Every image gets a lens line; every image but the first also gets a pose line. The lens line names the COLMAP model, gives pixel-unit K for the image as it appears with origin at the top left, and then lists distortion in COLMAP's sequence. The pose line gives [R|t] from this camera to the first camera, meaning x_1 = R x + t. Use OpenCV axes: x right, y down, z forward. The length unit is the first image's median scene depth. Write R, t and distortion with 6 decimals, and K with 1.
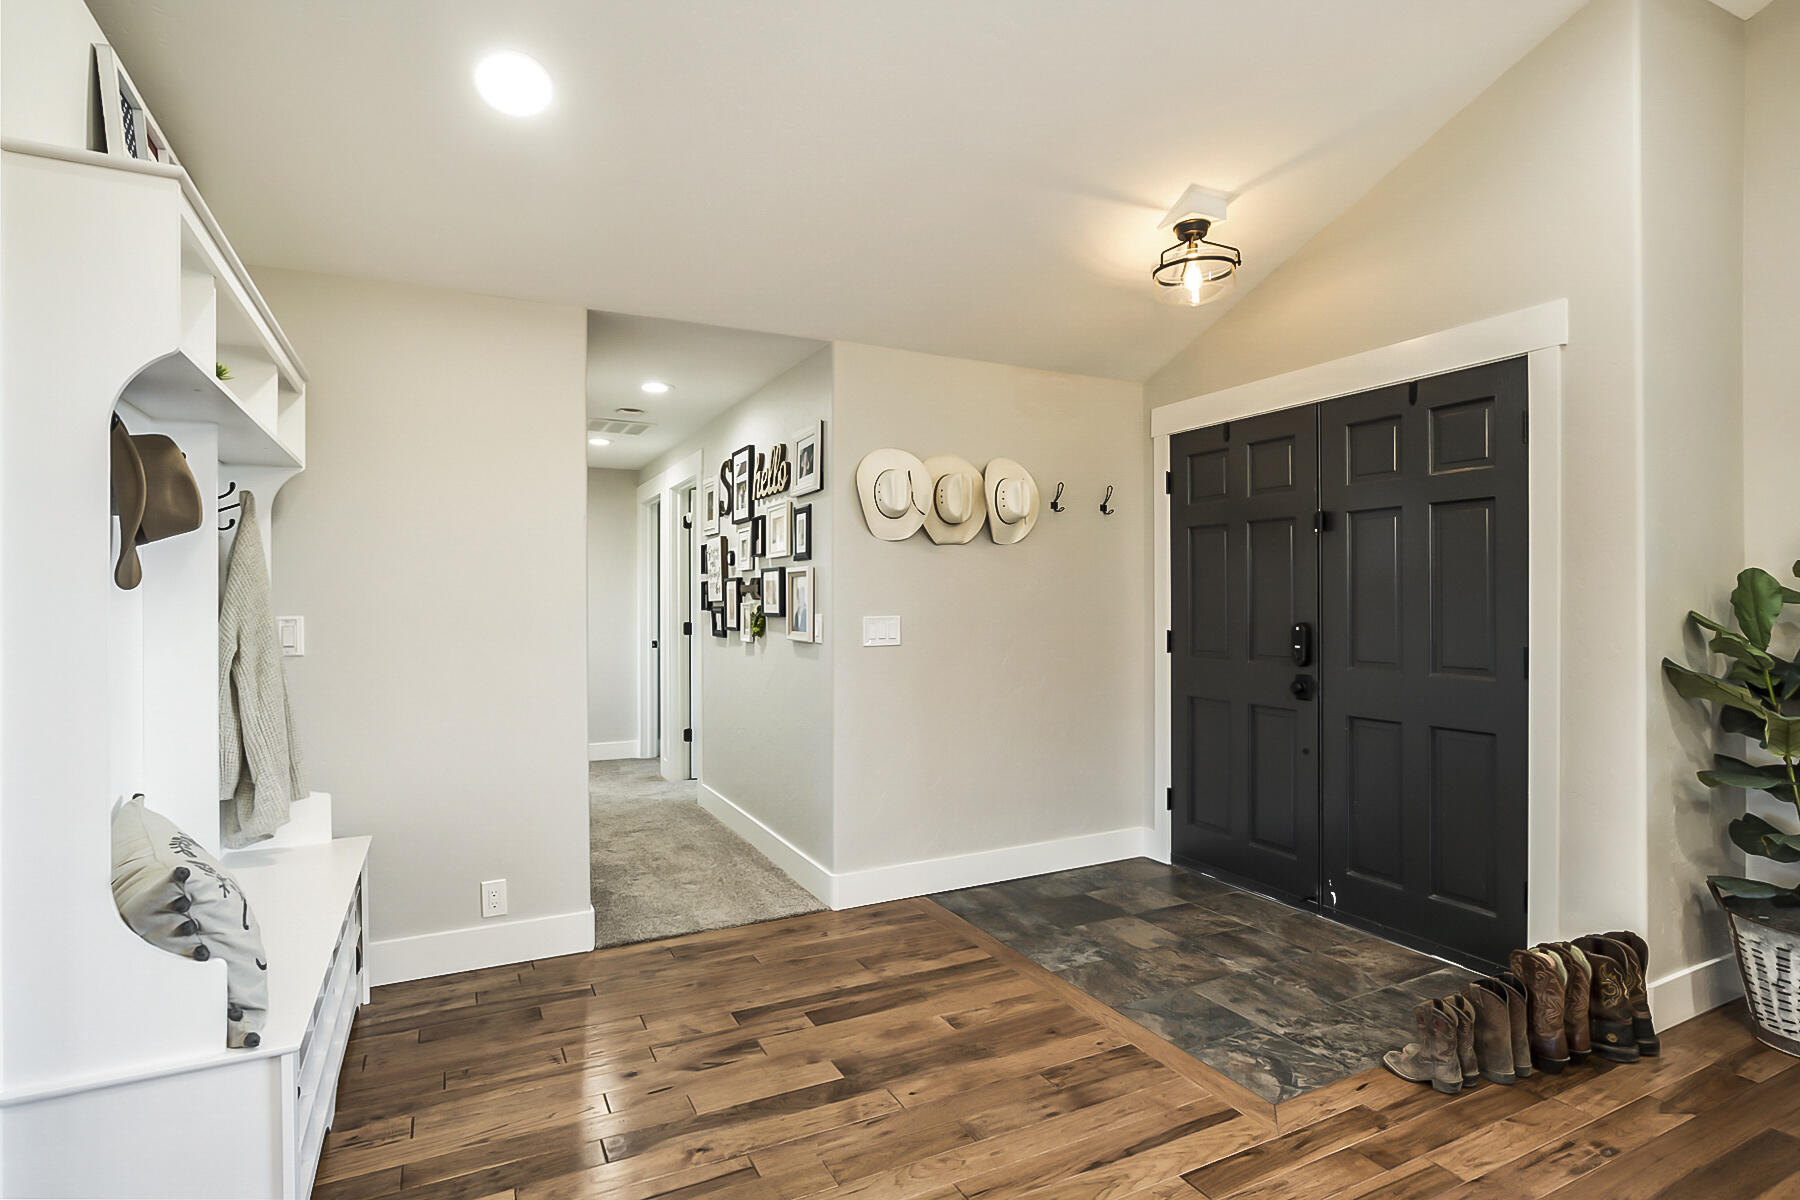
lens RADIAL K [[903.5, 0, 903.2], [0, 903.5, 603.0], [0, 0, 1]] dist [-0.005531, 0.000120]
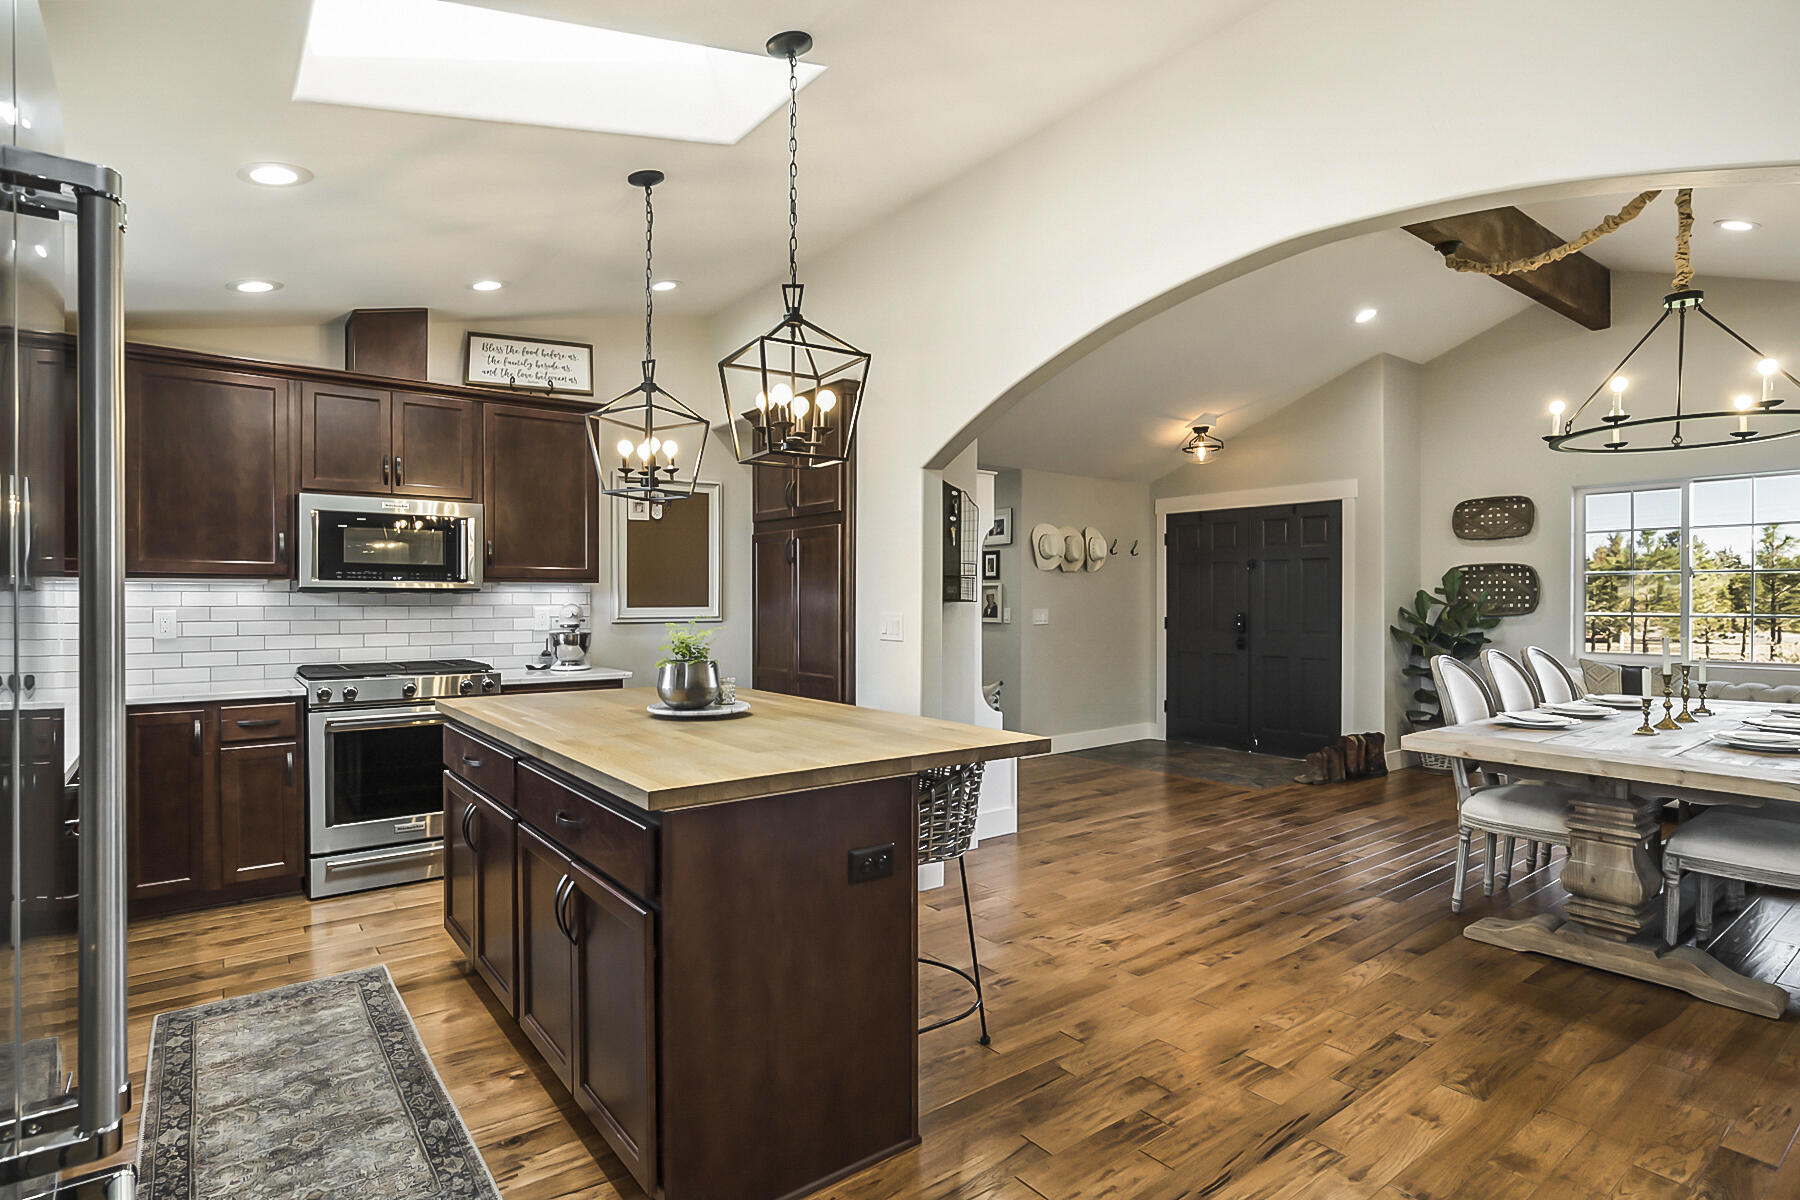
lens RADIAL K [[910.1, 0, 898.3], [0, 910.1, 604.2], [0, 0, 1]] dist [-0.013435, 0.000971]
pose [[0.982800, 0.001036, 0.184670, -0.724130], [-0.001538, 0.999996, 0.002572, -0.001371], [-0.184666, -0.002812, 0.982797, -0.916433]]
